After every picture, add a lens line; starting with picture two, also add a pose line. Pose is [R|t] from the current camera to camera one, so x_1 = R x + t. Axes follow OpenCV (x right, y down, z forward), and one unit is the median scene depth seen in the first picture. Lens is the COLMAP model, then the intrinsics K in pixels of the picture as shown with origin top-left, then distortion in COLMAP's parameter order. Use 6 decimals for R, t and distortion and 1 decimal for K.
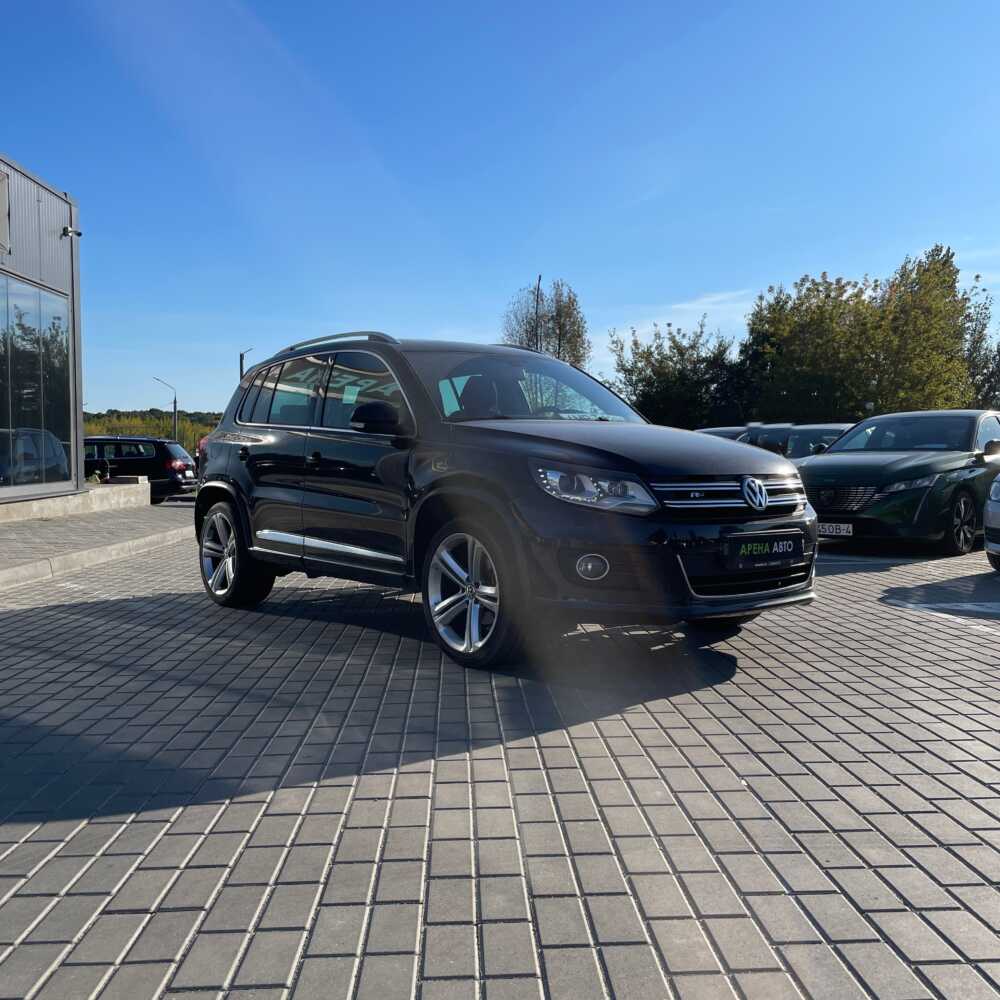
lens RADIAL K [[1014.9, 0, 500.0], [0, 1014.9, 500.0], [0, 0, 1]] dist [0.137313, -0.257282]
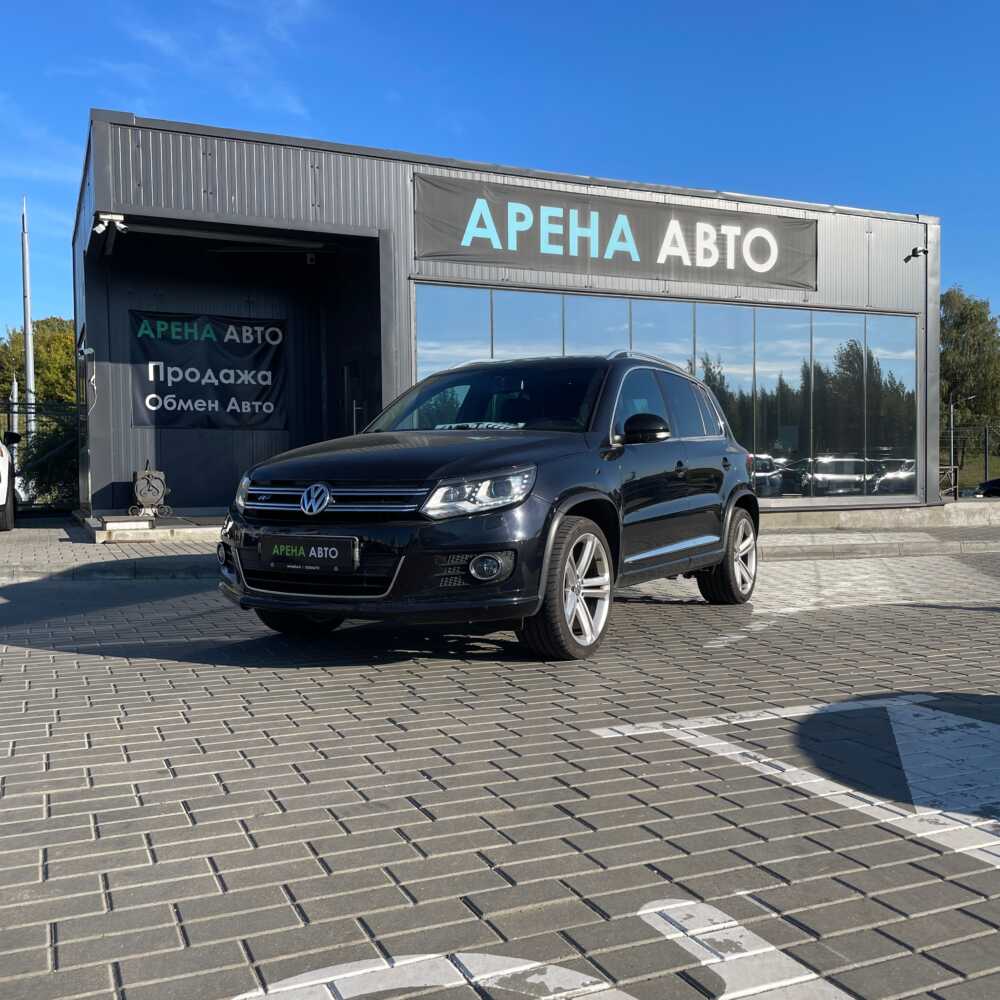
lens RADIAL K [[1014.9, 0, 500.0], [0, 1014.9, 500.0], [0, 0, 1]] dist [0.137313, -0.257282]
pose [[0.368835, 0.022374, -0.929226, 0.413965], [-0.037802, 0.999244, 0.009055, -0.006983], [0.928726, 0.031787, 0.369402, 0.257523]]
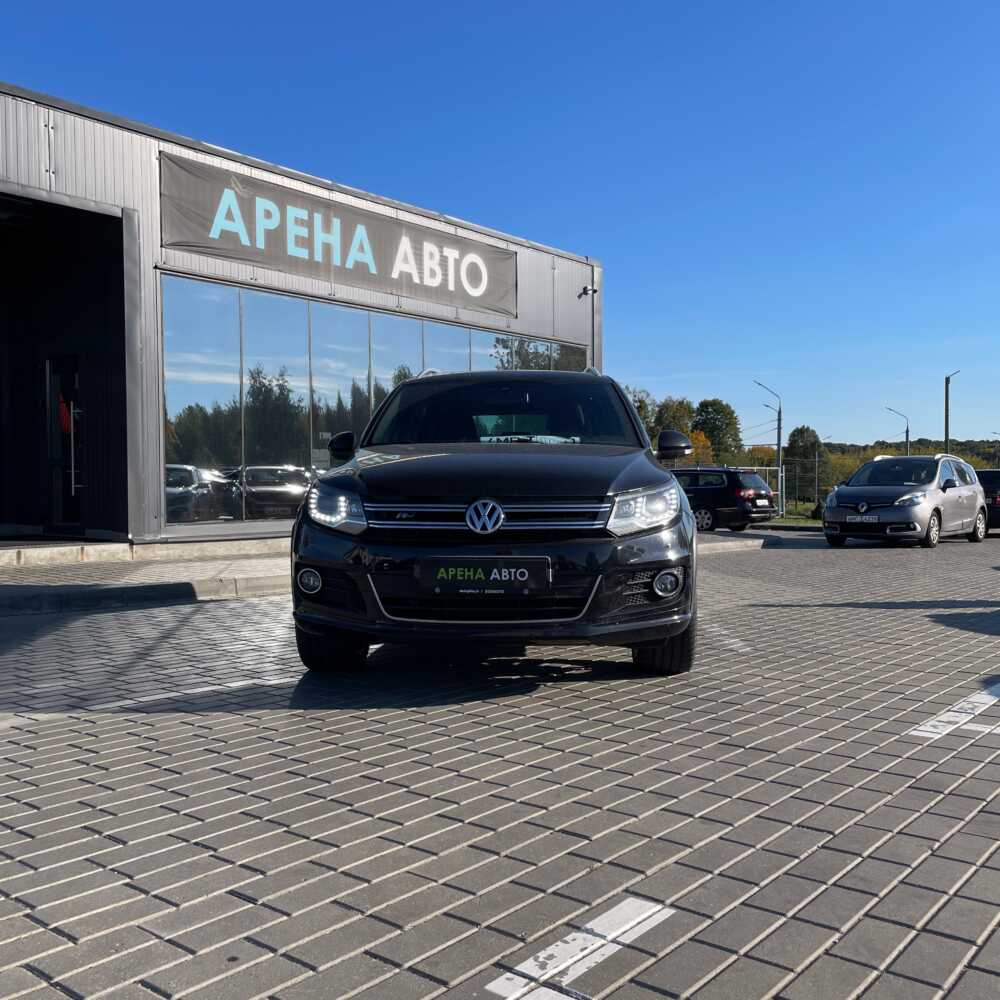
lens RADIAL K [[1014.9, 0, 500.0], [0, 1014.9, 500.0], [0, 0, 1]] dist [0.137313, -0.257282]
pose [[0.745200, 0.007690, -0.666797, 0.287221], [-0.028030, 0.999411, -0.019799, -0.000999], [0.666252, 0.033445, 0.744976, 0.100889]]
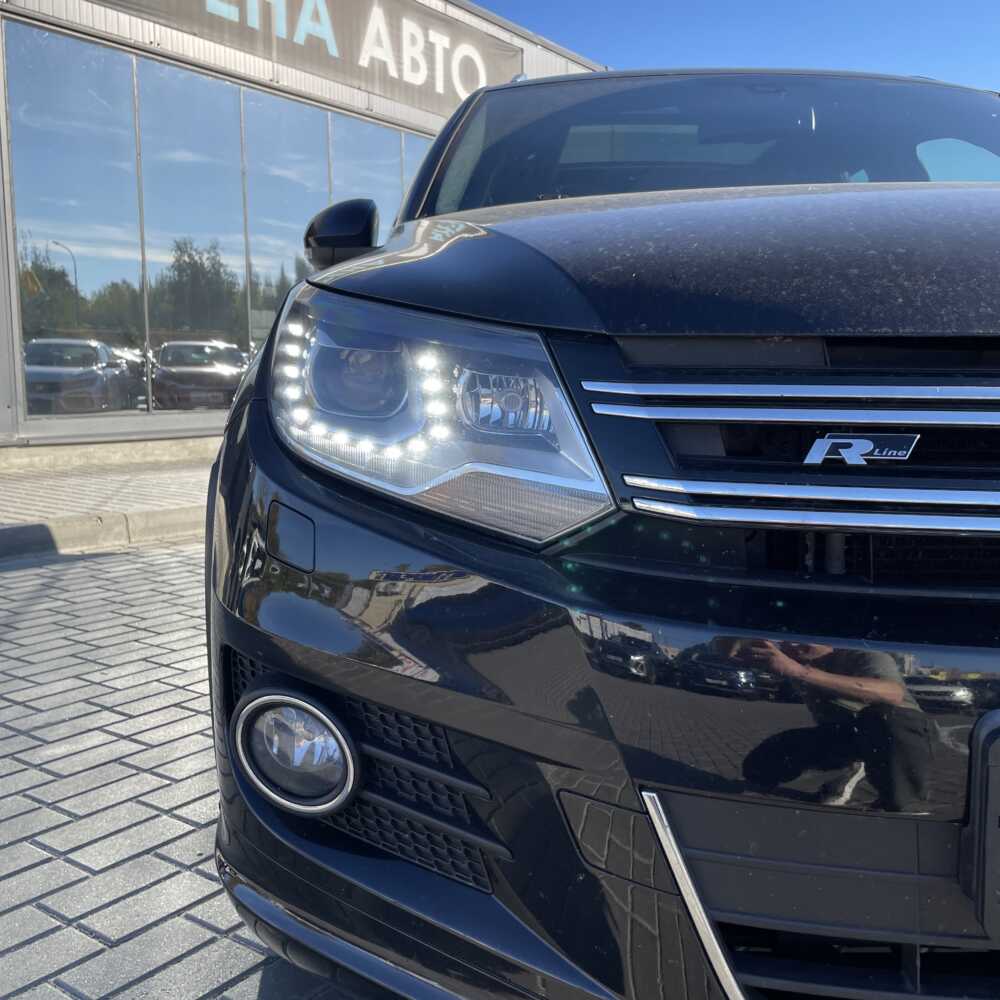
lens RADIAL K [[1015.1, 0, 502.7], [0, 1015.1, 485.9], [0, 0, 1]] dist [0.051828, -0.000437]
pose [[0.785768, 0.072219, -0.614291, 0.078424], [-0.032599, 0.996615, 0.075467, -0.003227], [0.617662, -0.039275, 0.785462, 0.258356]]
